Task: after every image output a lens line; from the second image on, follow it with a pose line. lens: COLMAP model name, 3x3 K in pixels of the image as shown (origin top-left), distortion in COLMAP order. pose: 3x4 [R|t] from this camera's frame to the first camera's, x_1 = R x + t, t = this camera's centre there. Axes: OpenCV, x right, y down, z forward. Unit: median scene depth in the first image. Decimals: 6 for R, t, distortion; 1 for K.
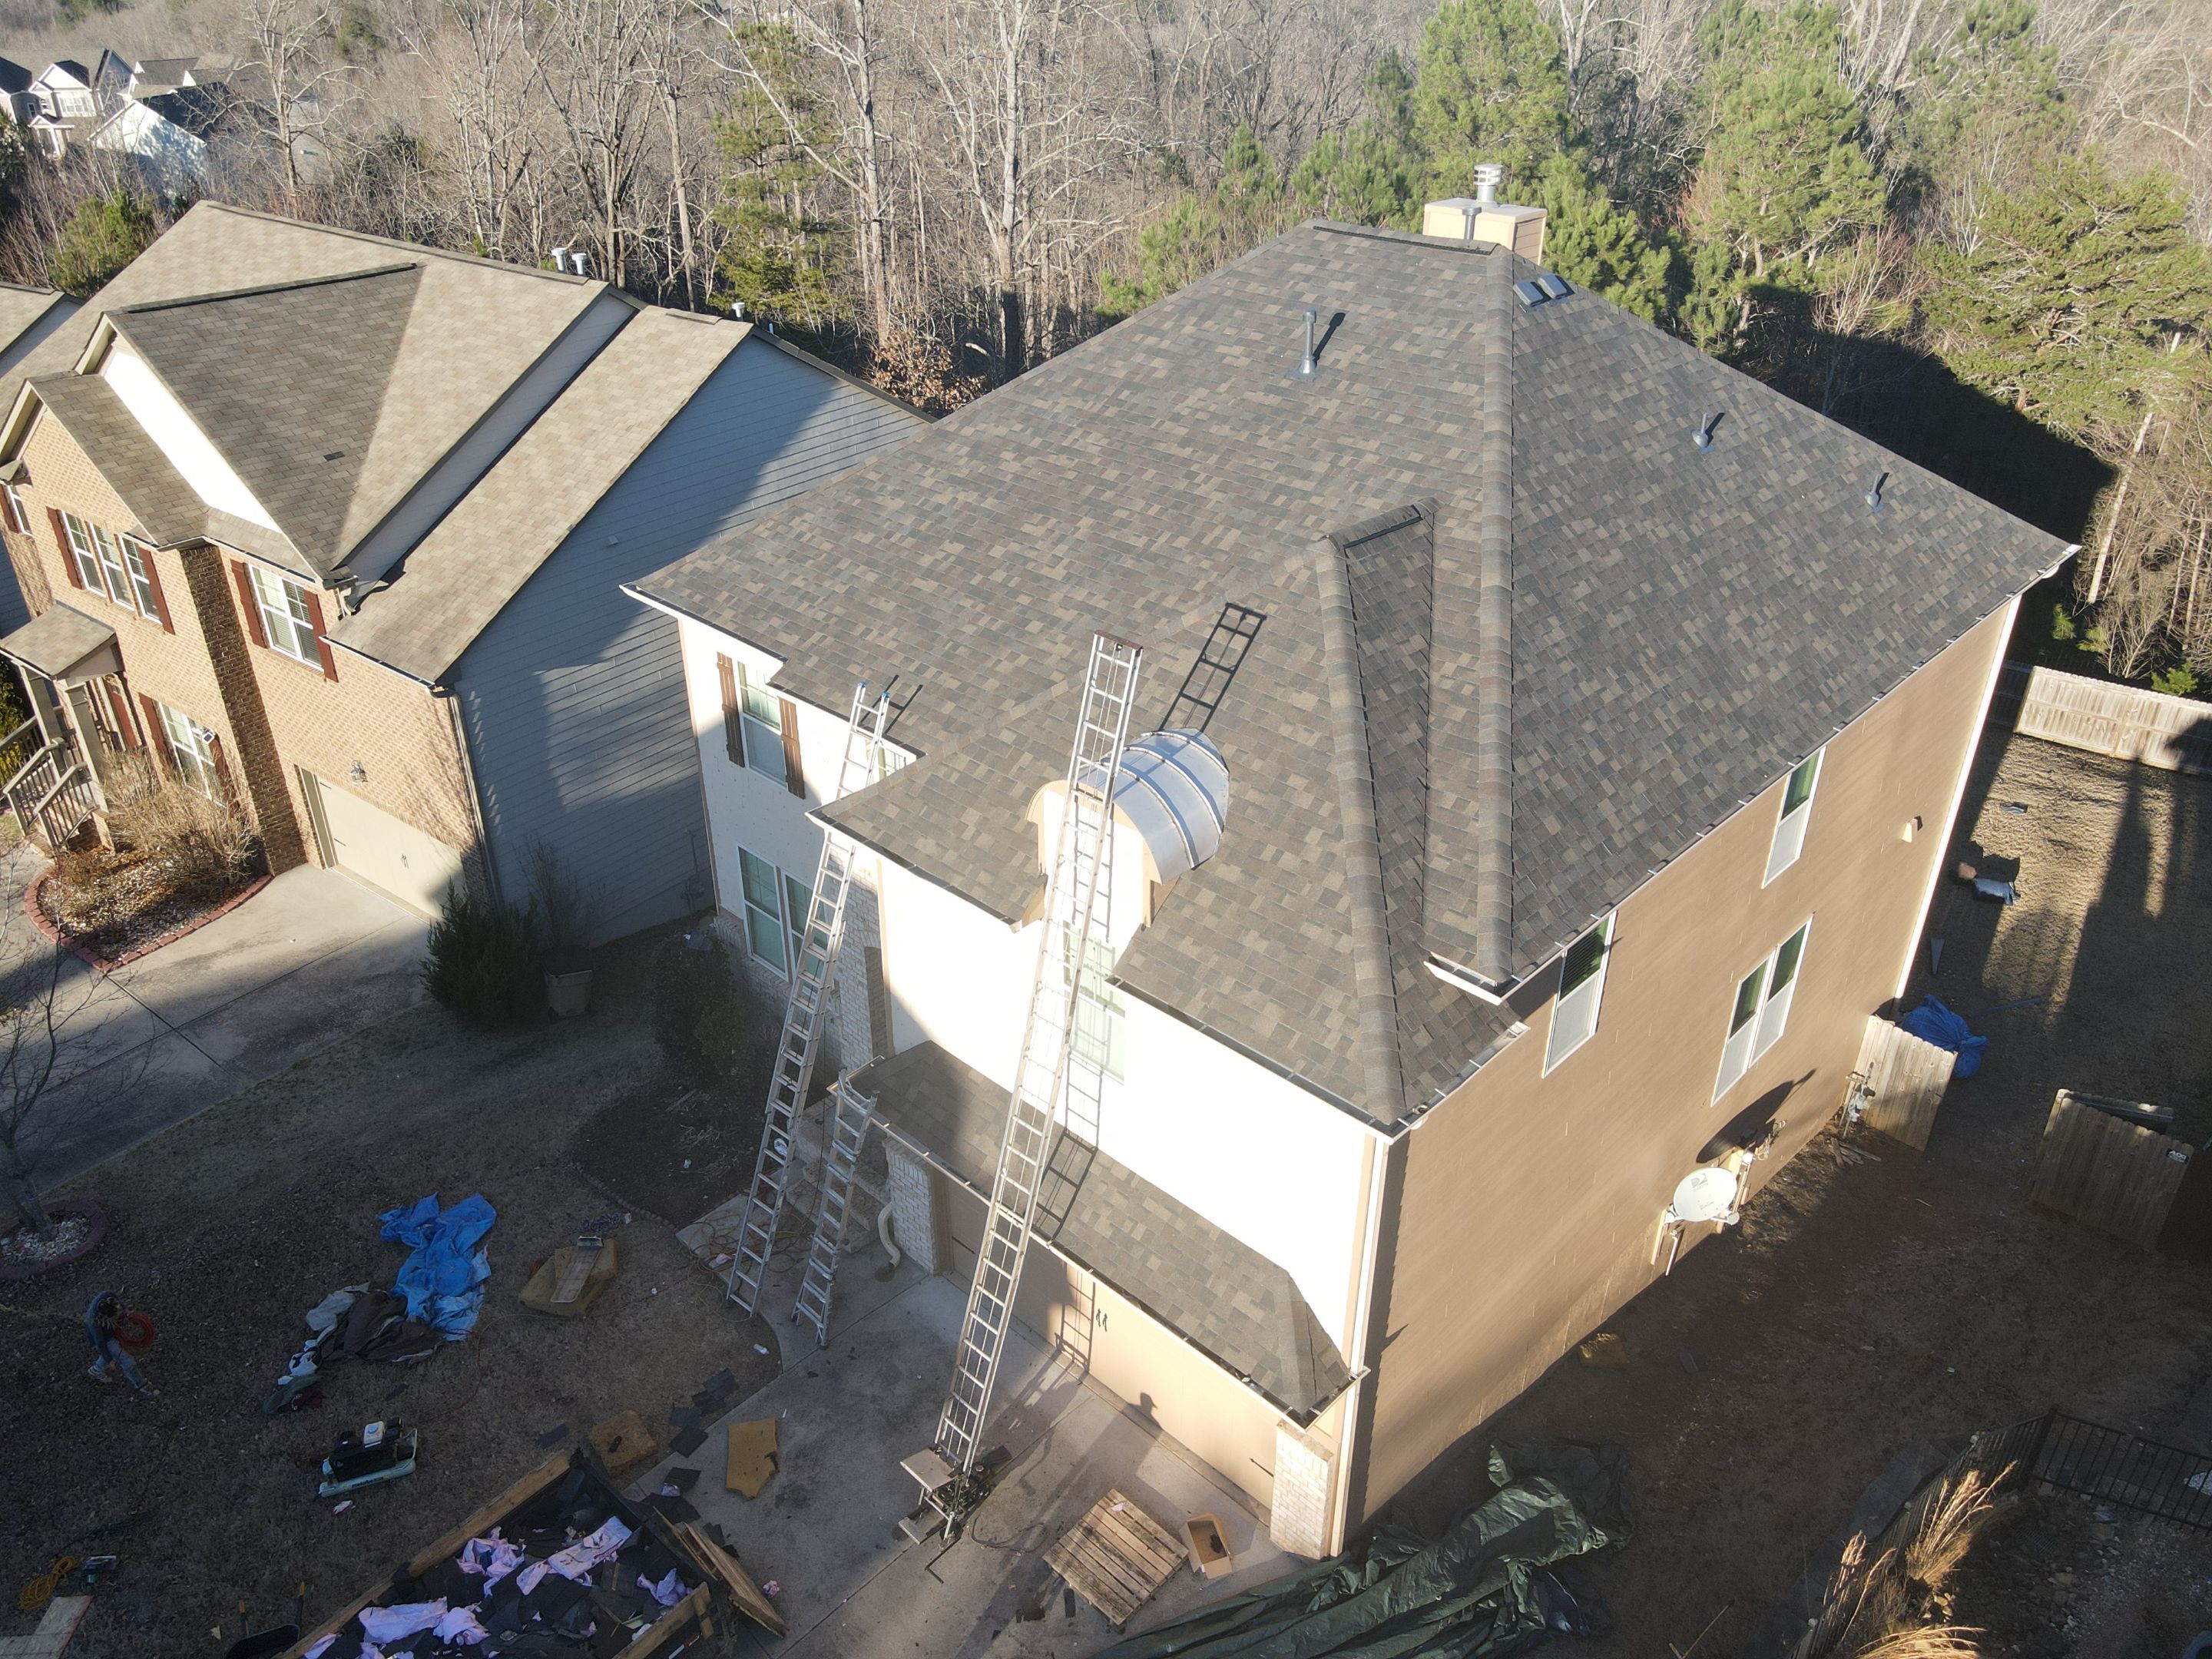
lens RADIAL K [[1634.7, 0, 1109.1], [0, 1634.7, 825.3], [0, 0, 1]] dist [-0.017509, 0.043681]
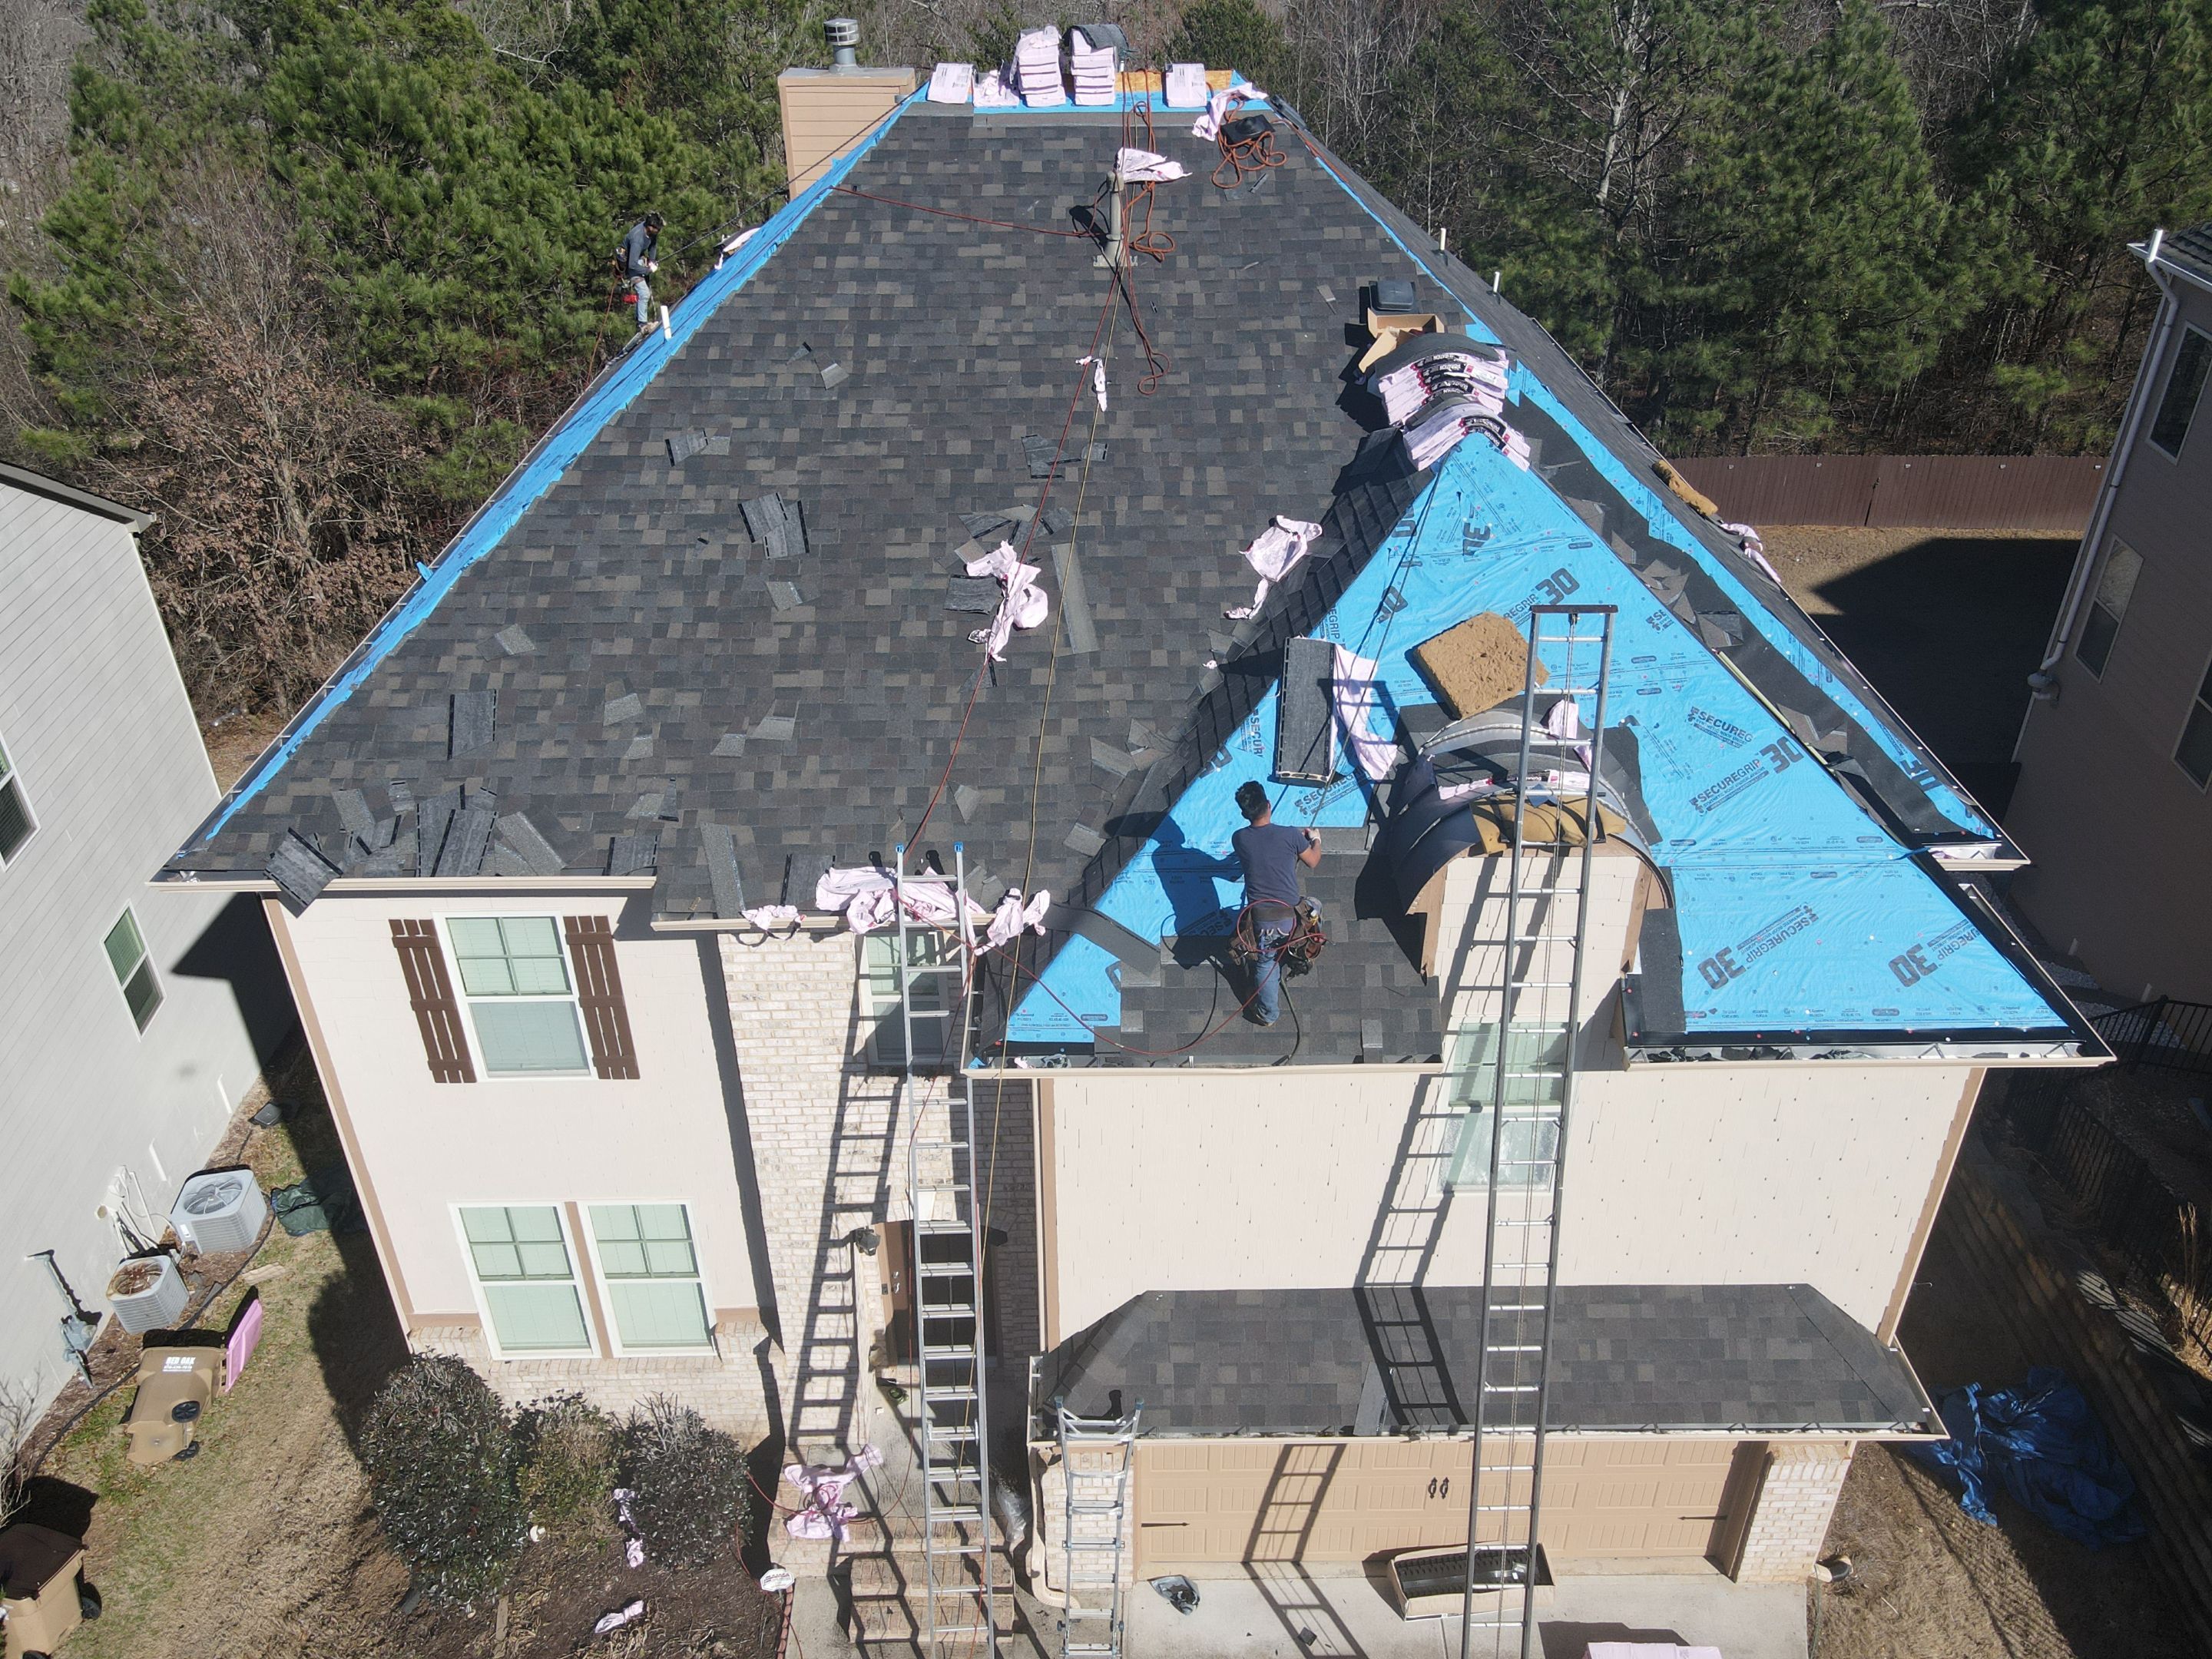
lens RADIAL K [[1641.1, 0, 1101.9], [0, 1641.1, 826.6], [0, 0, 1]] dist [-0.004111, -0.001302]
pose [[0.714139, -0.372598, 0.592602, -0.445559], [0.352345, 0.922840, 0.155627, -0.157376], [-0.604863, 0.097661, 0.790319, 0.436921]]
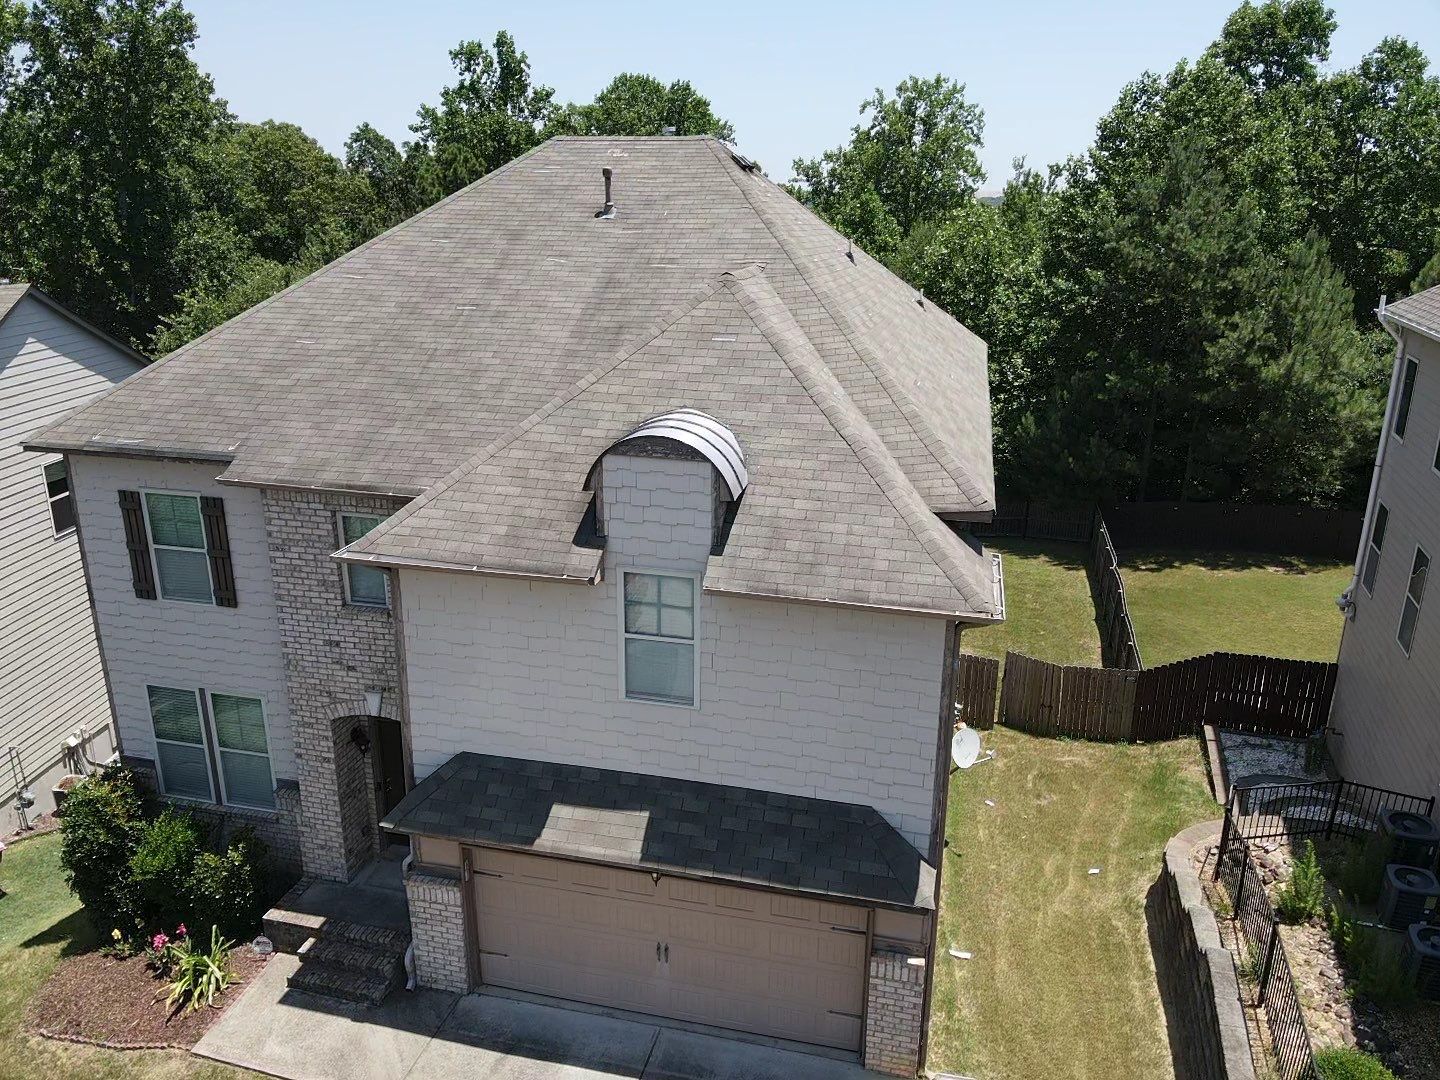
lens RADIAL K [[1039.5, 0, 720.0], [0, 1039.5, 540.0], [0, 0, 1]] dist [0.127304, -0.234961]
pose [[0.860069, -0.151456, 0.487179, -0.278337], [0.241986, 0.961772, -0.128206, 0.120153], [-0.449137, 0.228156, 0.863840, 0.266271]]
